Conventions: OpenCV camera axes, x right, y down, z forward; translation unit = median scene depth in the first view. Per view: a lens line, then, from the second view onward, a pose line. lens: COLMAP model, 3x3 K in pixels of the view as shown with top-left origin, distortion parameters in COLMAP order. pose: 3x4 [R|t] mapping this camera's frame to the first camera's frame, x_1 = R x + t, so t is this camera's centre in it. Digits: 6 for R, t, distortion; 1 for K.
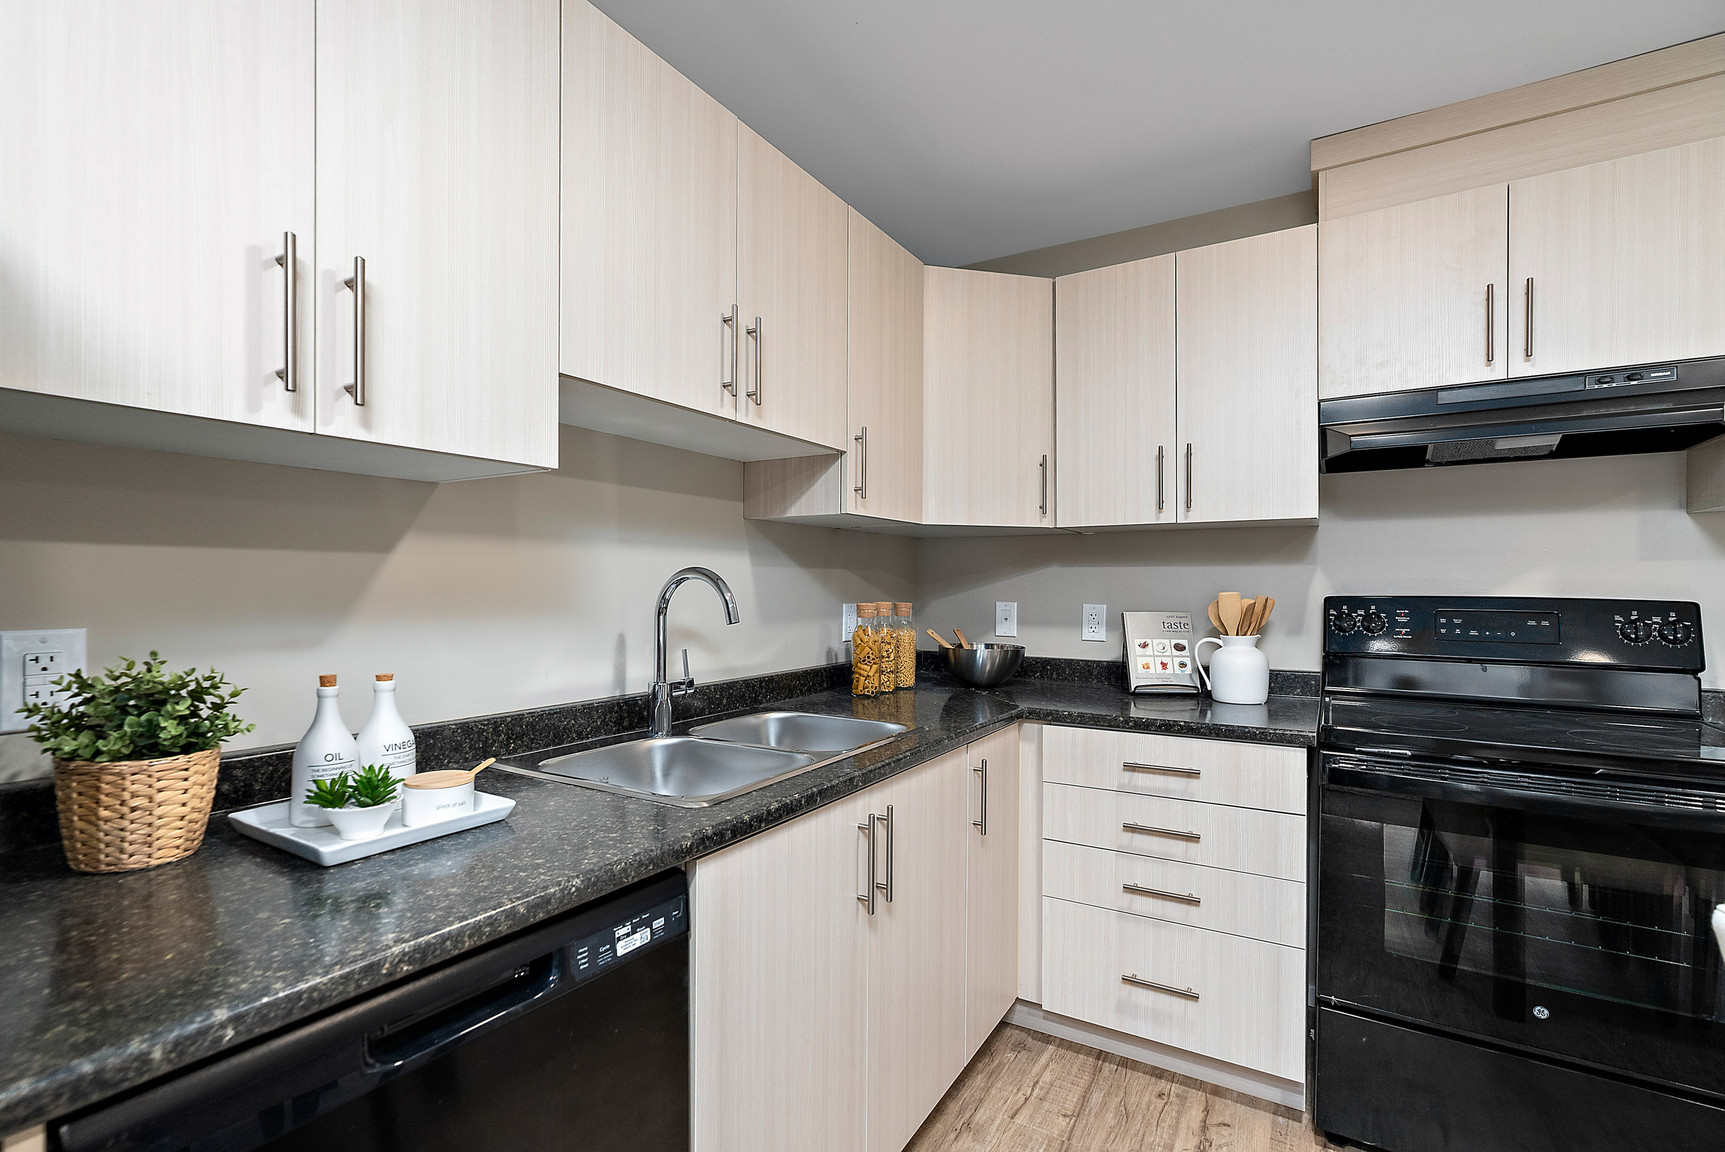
lens RADIAL K [[789.9, 0, 869.1], [0, 789.9, 581.7], [0, 0, 1]] dist [-0.001345, -0.000033]
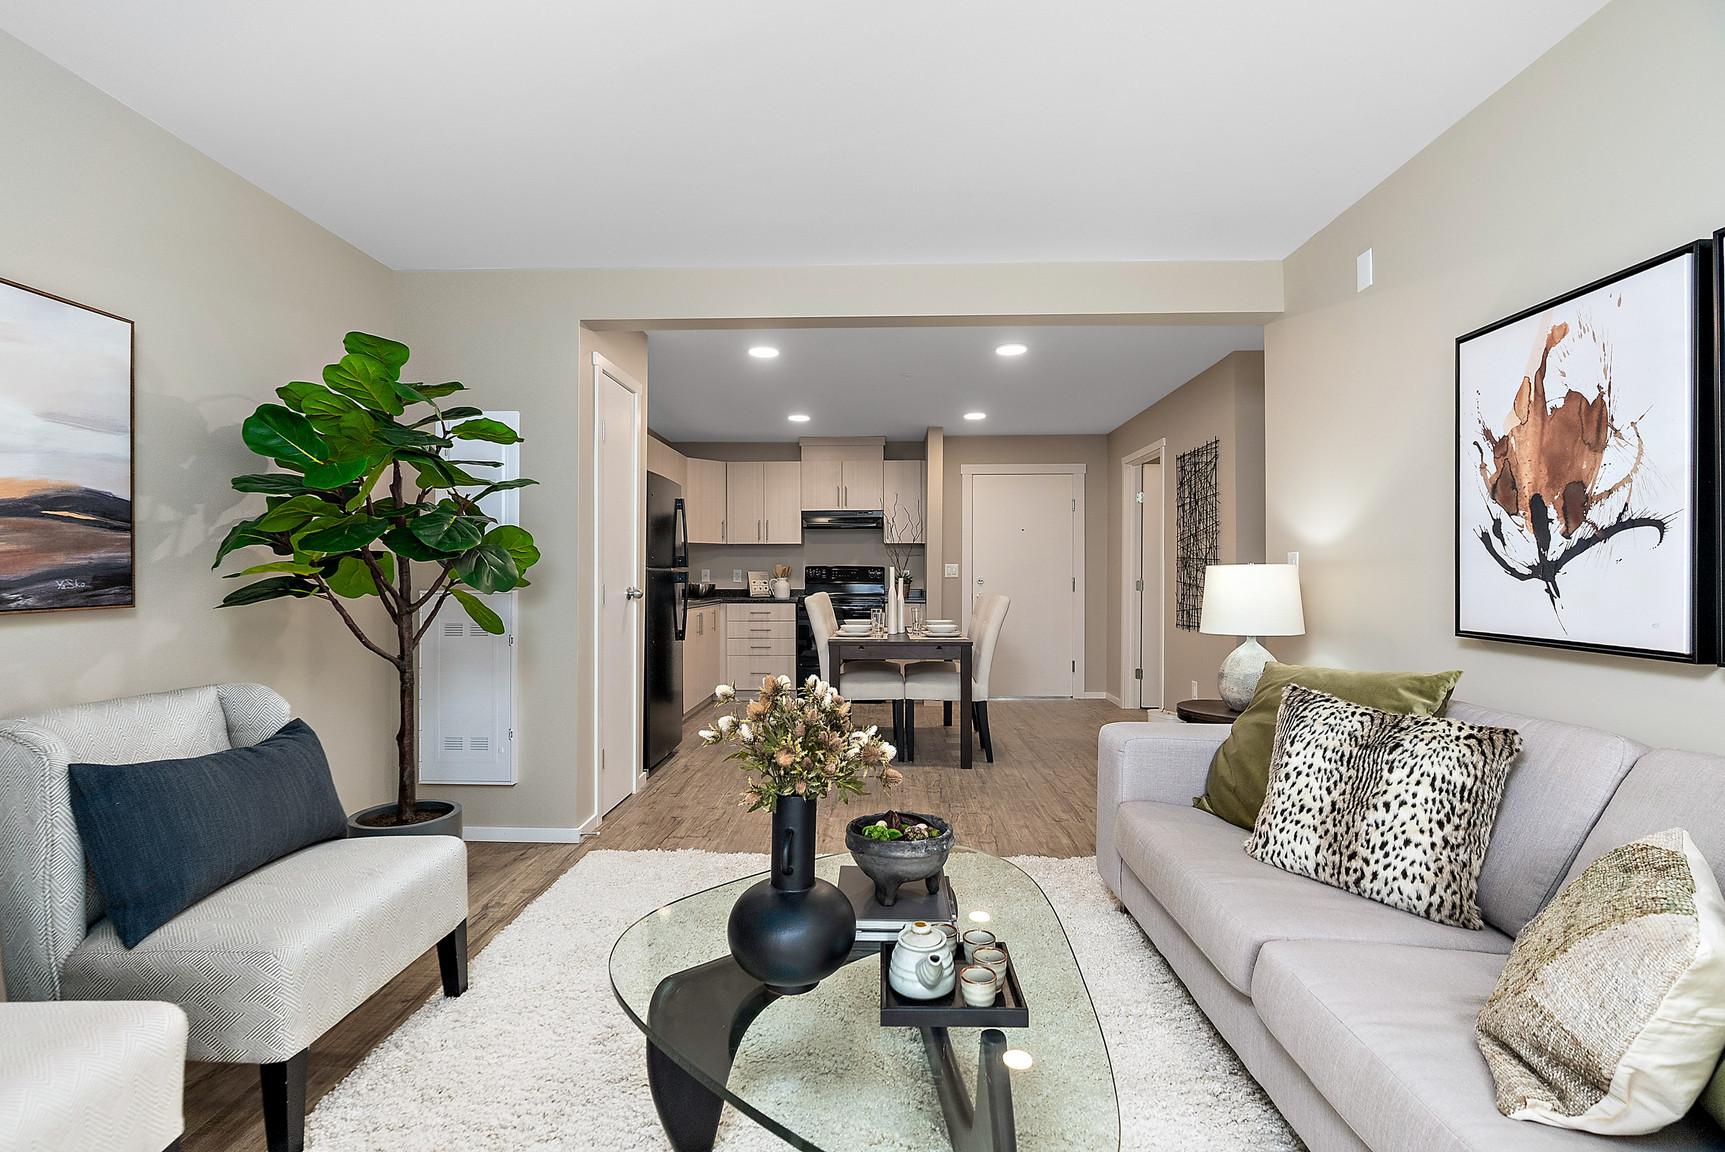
lens RADIAL K [[789.9, 0, 867.1], [0, 789.9, 578.8], [0, 0, 1]] dist [-0.001345, -0.000033]
pose [[0.873095, -0.003360, 0.487539, -0.818527], [0.005055, 0.999985, -0.002160, 0.077965], [-0.487524, 0.004350, 0.873099, -2.028033]]
